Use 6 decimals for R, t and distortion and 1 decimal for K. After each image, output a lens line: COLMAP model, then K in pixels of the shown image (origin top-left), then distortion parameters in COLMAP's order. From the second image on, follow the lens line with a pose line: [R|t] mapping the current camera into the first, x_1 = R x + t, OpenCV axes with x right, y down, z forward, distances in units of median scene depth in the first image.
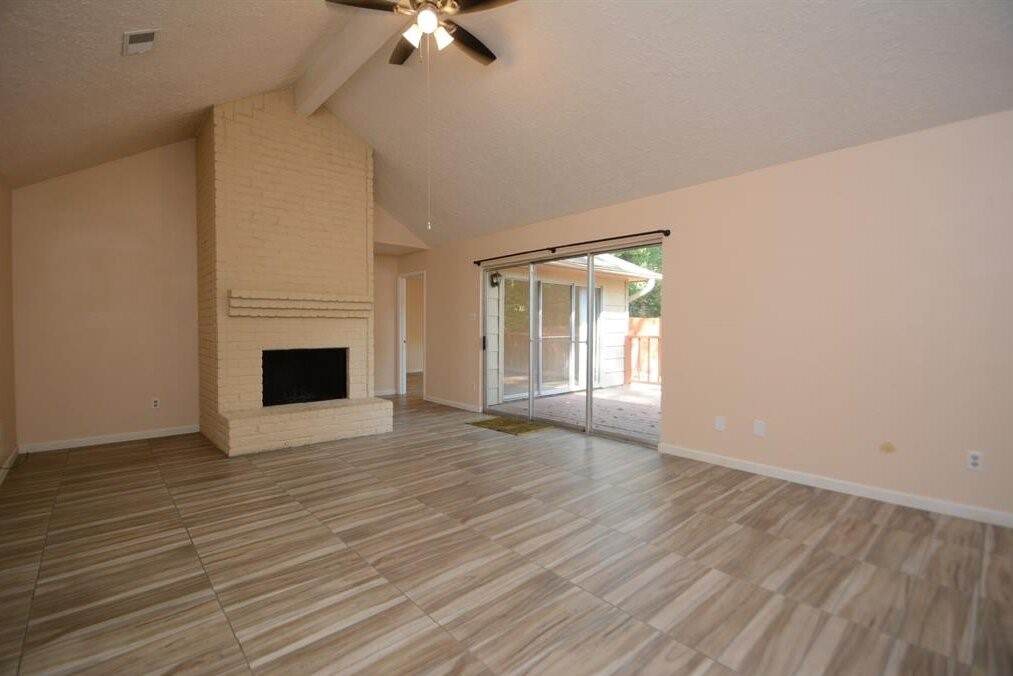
lens RADIAL K [[450.9, 0, 506.5], [0, 450.9, 338.0], [0, 0, 1]] dist [-0.003475, -0.000528]
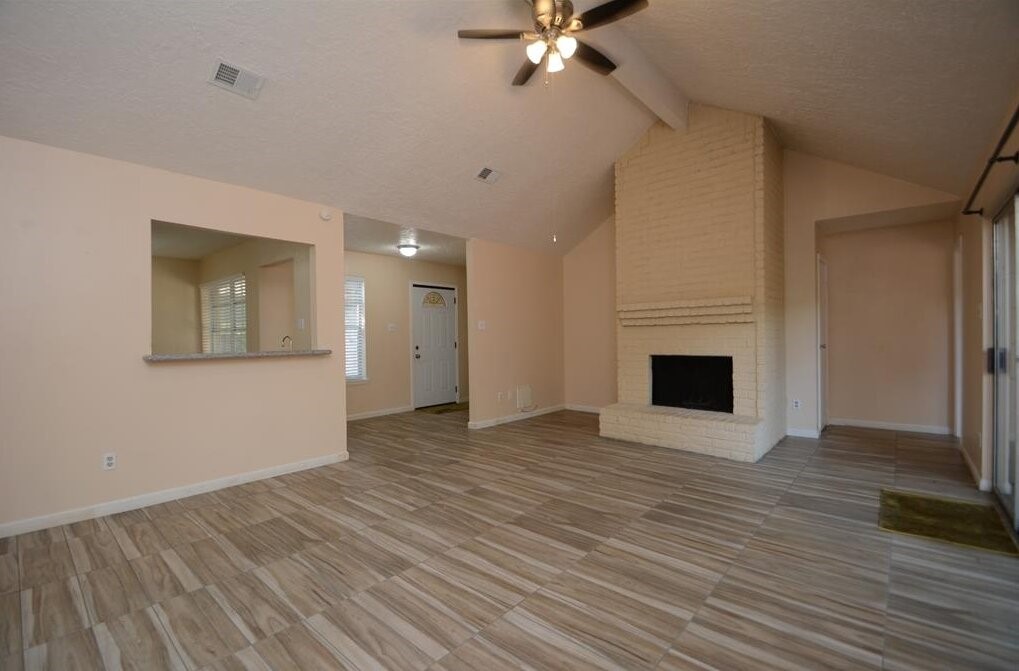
lens RADIAL K [[459.8, 0, 506.3], [0, 459.8, 334.1], [0, 0, 1]] dist [0.017319, -0.025982]
pose [[0.098575, -0.003309, -0.995124, 0.892717], [-0.011391, 0.999925, -0.004453, -0.024249], [0.995064, 0.011775, 0.098530, 0.811873]]
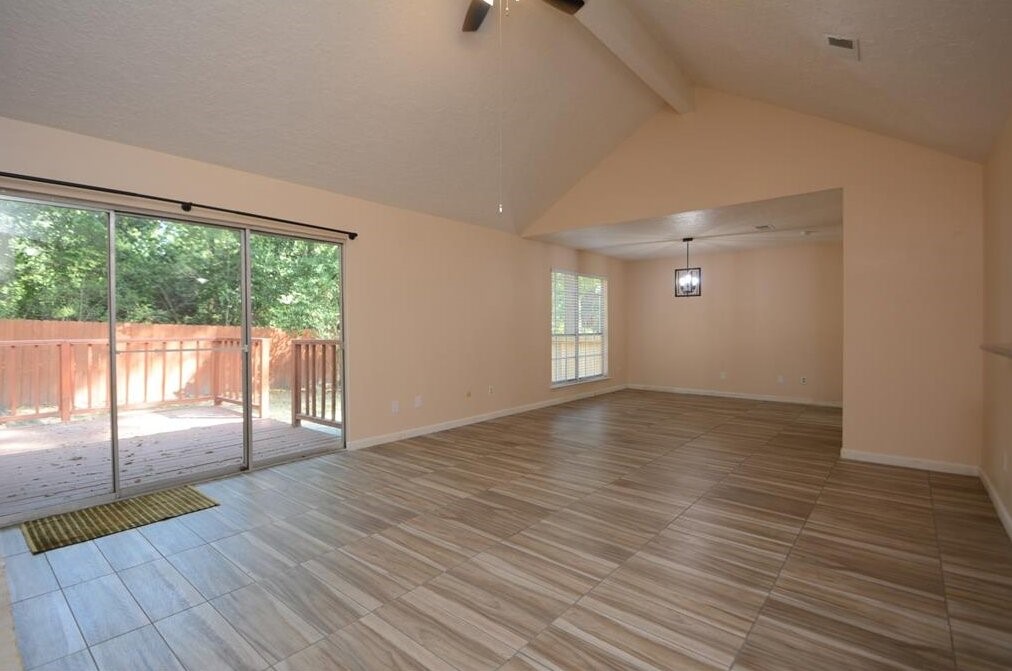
lens RADIAL K [[465.4, 0, 506.0], [0, 465.4, 335.5], [0, 0, 1]] dist [0.000137, -0.000209]
pose [[-0.126418, -0.018005, 0.991814, -1.068677], [0.025717, 0.999440, 0.021422, -0.029276], [-0.991644, 0.028214, -0.125884, 1.139592]]
